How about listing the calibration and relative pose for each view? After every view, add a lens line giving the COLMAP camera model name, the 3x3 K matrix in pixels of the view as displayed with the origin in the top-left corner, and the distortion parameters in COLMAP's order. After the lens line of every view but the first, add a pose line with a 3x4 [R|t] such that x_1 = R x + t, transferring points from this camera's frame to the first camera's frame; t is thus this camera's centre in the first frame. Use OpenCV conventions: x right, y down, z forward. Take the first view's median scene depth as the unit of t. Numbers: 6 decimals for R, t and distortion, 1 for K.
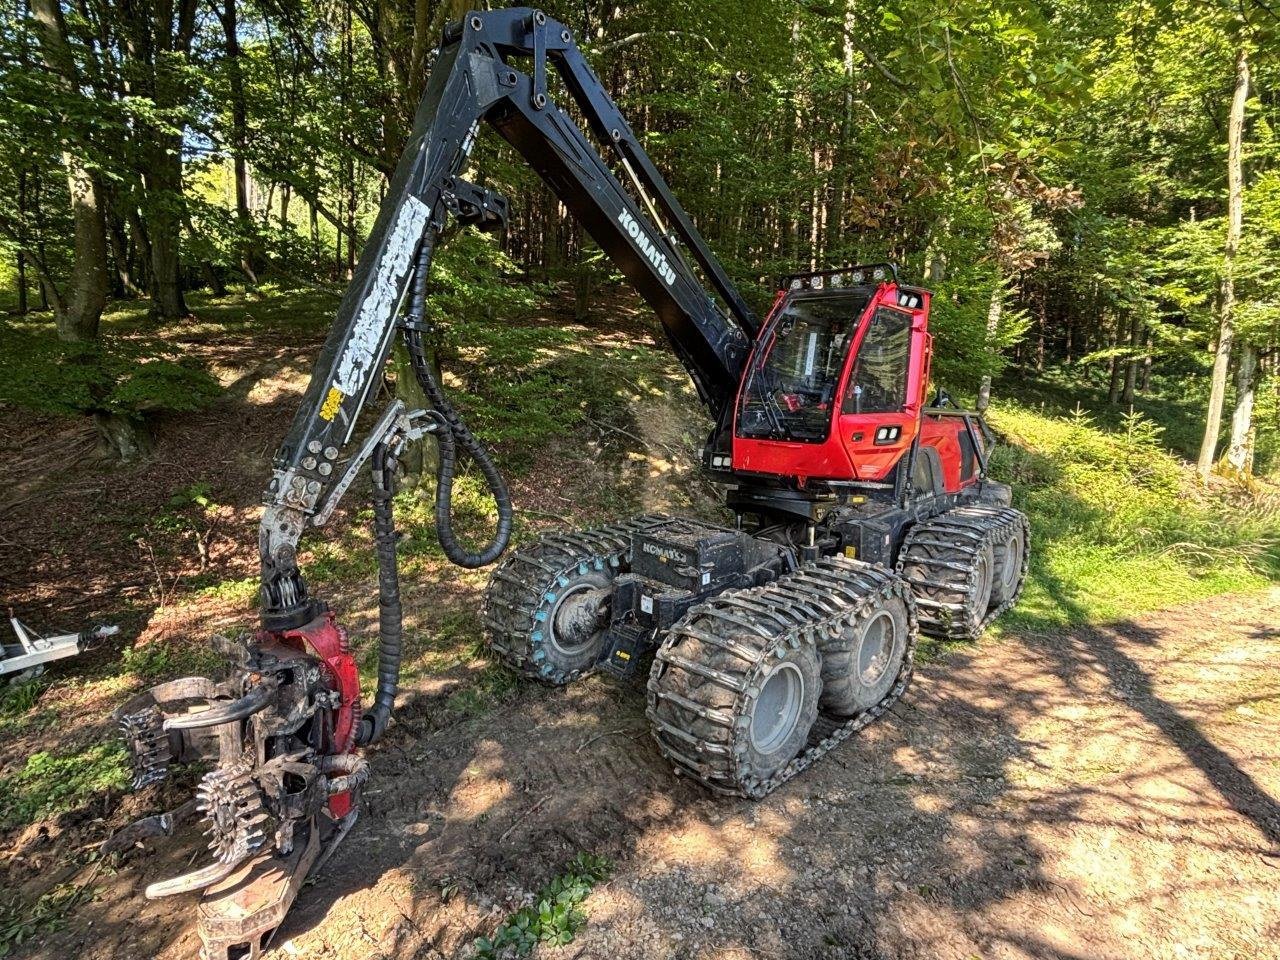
lens RADIAL K [[733.7, 0, 637.0], [0, 733.7, 482.2], [0, 0, 1]] dist [0.010896, 0.000247]
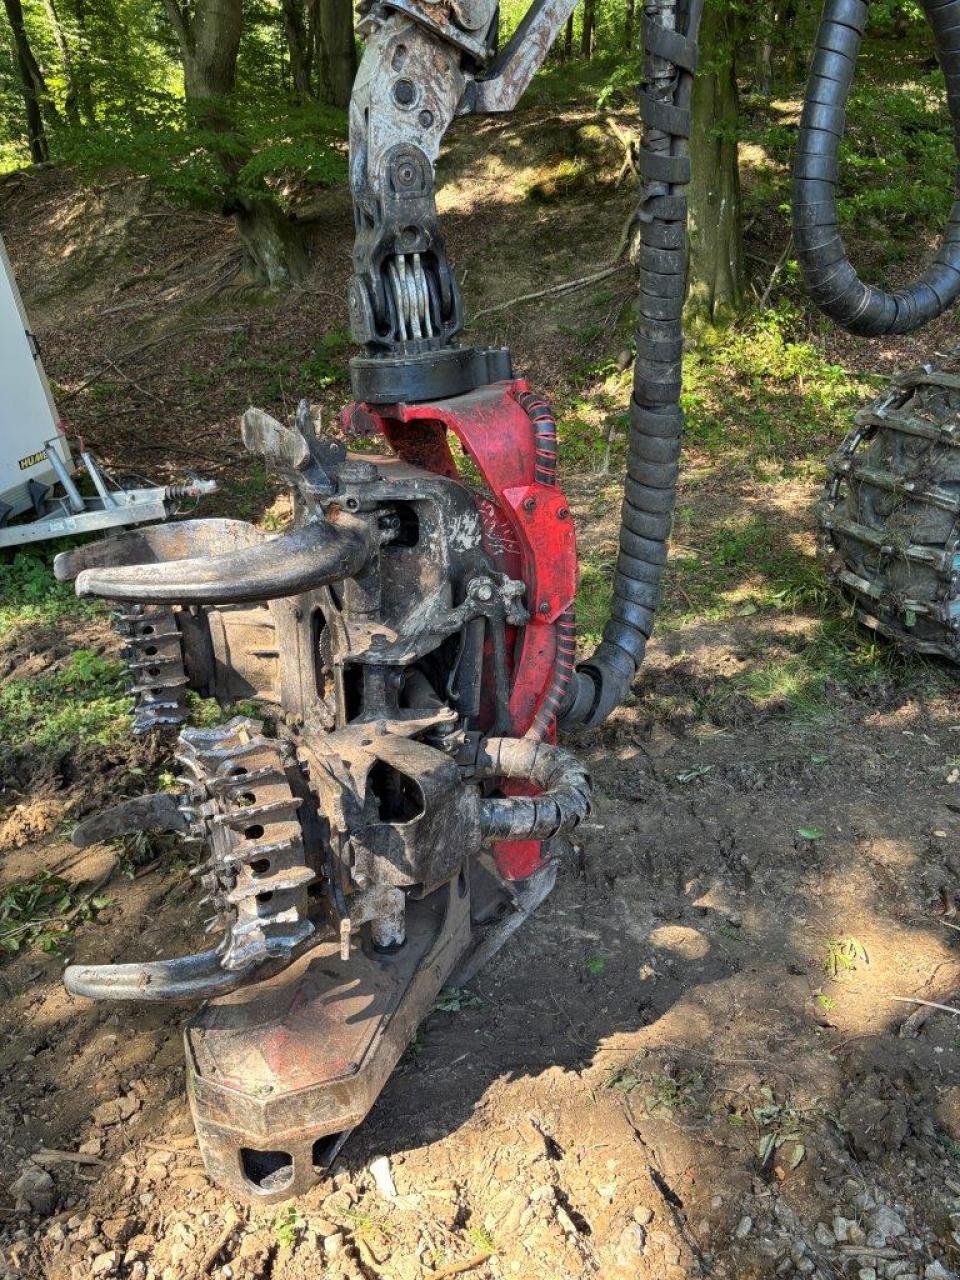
lens RADIAL K [[956.0, 0, 468.2], [0, 956.0, 643.9], [0, 0, 1]] dist [0.042686, -0.019974]
pose [[0.892324, 0.136679, -0.430205, -0.216520], [-0.035488, 0.971349, 0.234994, 0.201105], [0.449998, -0.194424, 0.871609, 0.553645]]
